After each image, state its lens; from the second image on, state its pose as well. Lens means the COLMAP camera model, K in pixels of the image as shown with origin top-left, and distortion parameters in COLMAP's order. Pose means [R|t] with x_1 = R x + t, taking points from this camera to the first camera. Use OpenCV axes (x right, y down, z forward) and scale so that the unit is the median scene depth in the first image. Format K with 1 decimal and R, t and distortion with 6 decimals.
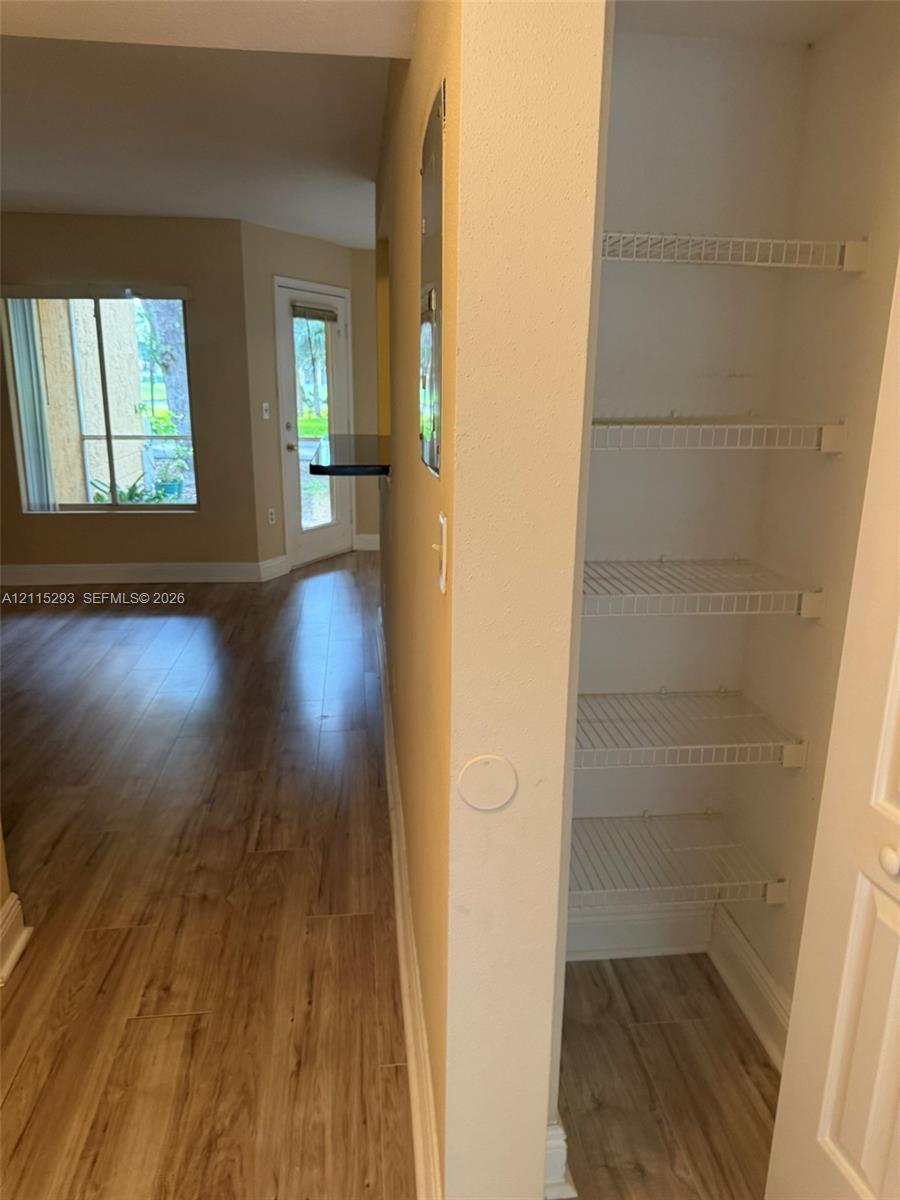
lens RADIAL K [[839.0, 0, 450.0], [0, 839.0, 600.0], [0, 0, 1]] dist [0.182738, -0.197111]
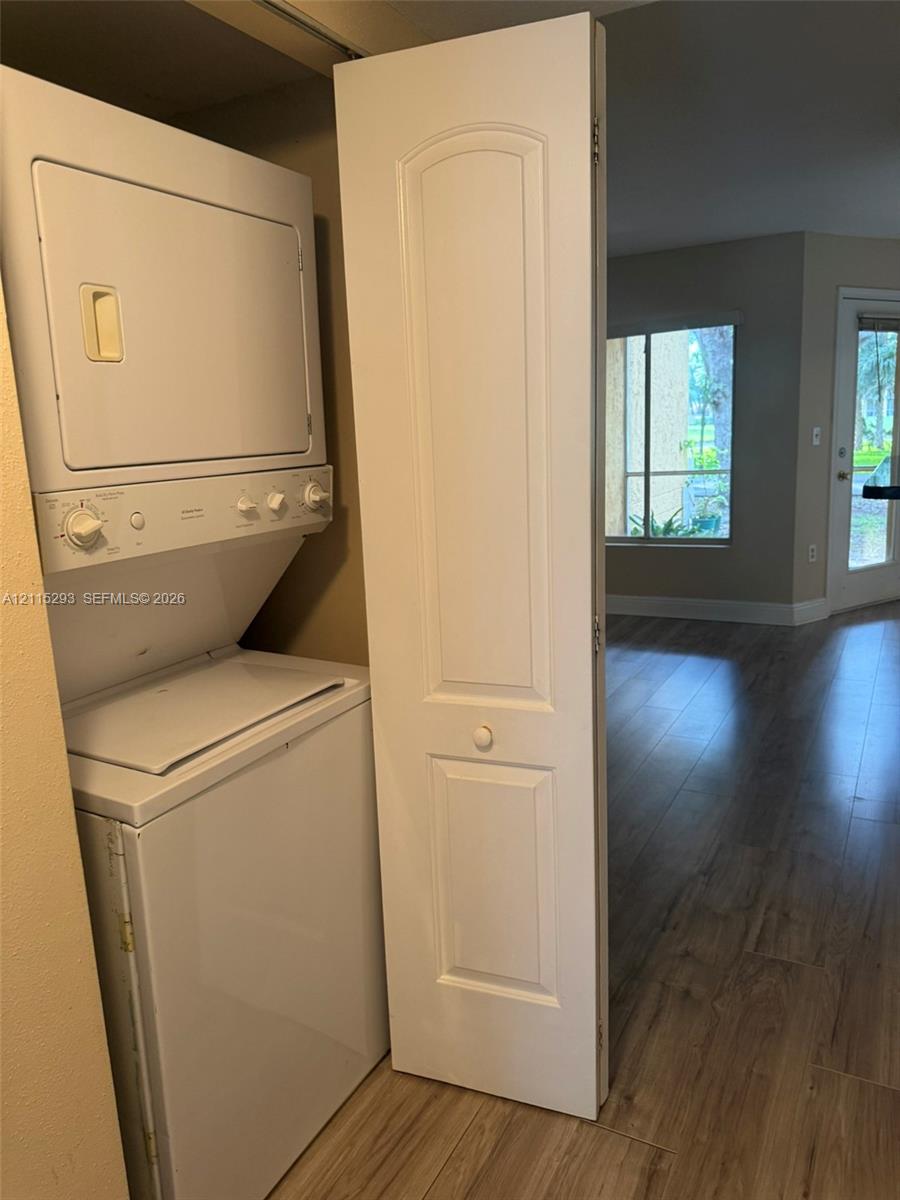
lens RADIAL K [[793.0, 0, 450.0], [0, 793.0, 600.0], [0, 0, 1]] dist [0.000220, -0.018204]
pose [[0.800737, 0.063795, -0.595609, -0.023523], [-0.089673, 0.995874, -0.013889, -0.006427], [0.592266, 0.064532, 0.803154, 0.154423]]
